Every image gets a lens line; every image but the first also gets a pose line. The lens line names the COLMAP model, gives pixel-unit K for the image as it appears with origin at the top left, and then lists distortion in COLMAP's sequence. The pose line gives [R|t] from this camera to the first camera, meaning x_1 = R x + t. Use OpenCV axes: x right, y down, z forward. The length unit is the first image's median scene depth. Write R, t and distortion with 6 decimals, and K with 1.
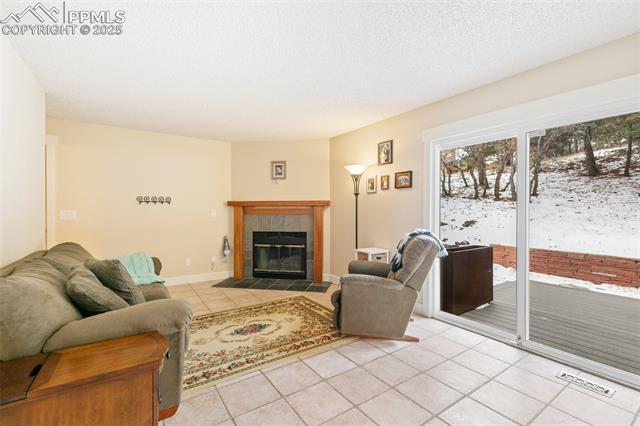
lens RADIAL K [[286.7, 0, 319.2], [0, 286.7, 213.1], [0, 0, 1]] dist [0.010749, -0.002557]
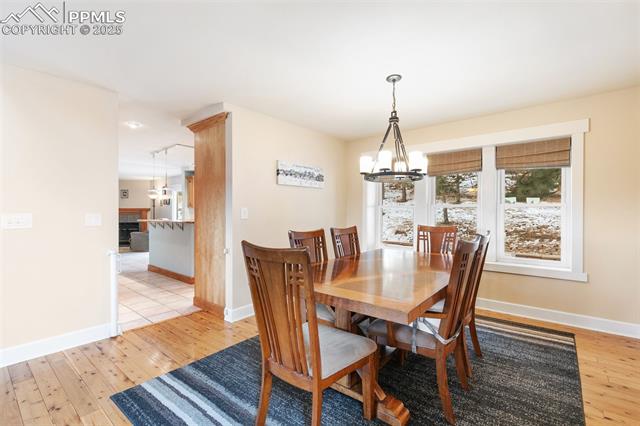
lens RADIAL K [[286.7, 0, 320.5], [0, 286.7, 211.0], [0, 0, 1]] dist [0.010749, -0.002557]
pose [[0.959413, 0.001540, 0.282000, 0.982863], [0.000531, 0.999973, -0.007267, -0.007648], [-0.282004, 0.007122, 0.959387, -2.214025]]
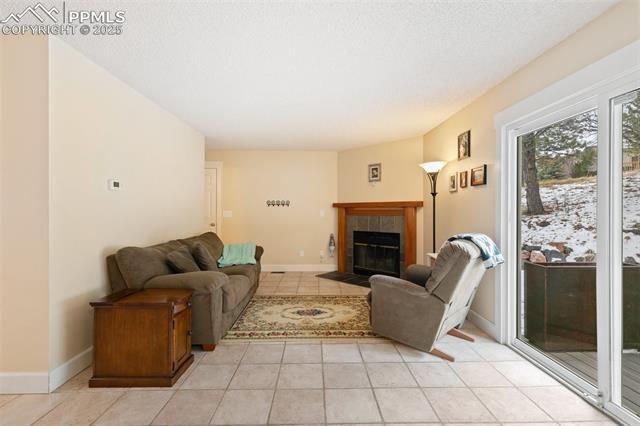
lens RADIAL K [[286.7, 0, 319.5], [0, 286.7, 211.4], [0, 0, 1]] dist [0.010749, -0.002557]
pose [[0.837710, 0.001429, -0.546114, 0.385587], [-0.006552, 0.999951, -0.007434, -0.000904], [0.546077, 0.009806, 0.837678, 0.031171]]
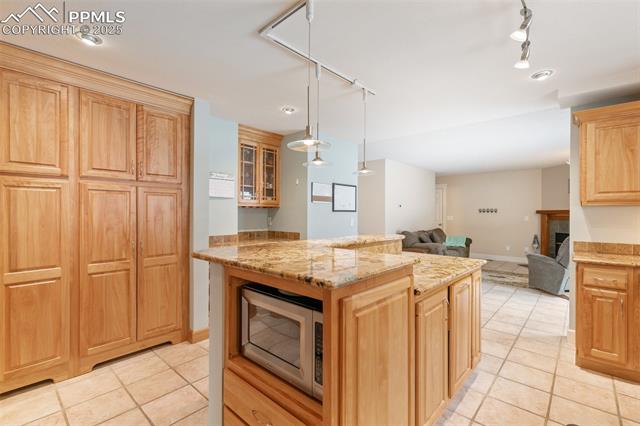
lens RADIAL K [[286.7, 0, 322.2], [0, 286.7, 214.0], [0, 0, 1]] dist [0.010749, -0.002557]
pose [[0.238390, 0.000720, -0.971169, 1.250622], [-0.010587, 0.999942, -0.001857, -0.013452], [0.971112, 0.010725, 0.238384, -0.587531]]
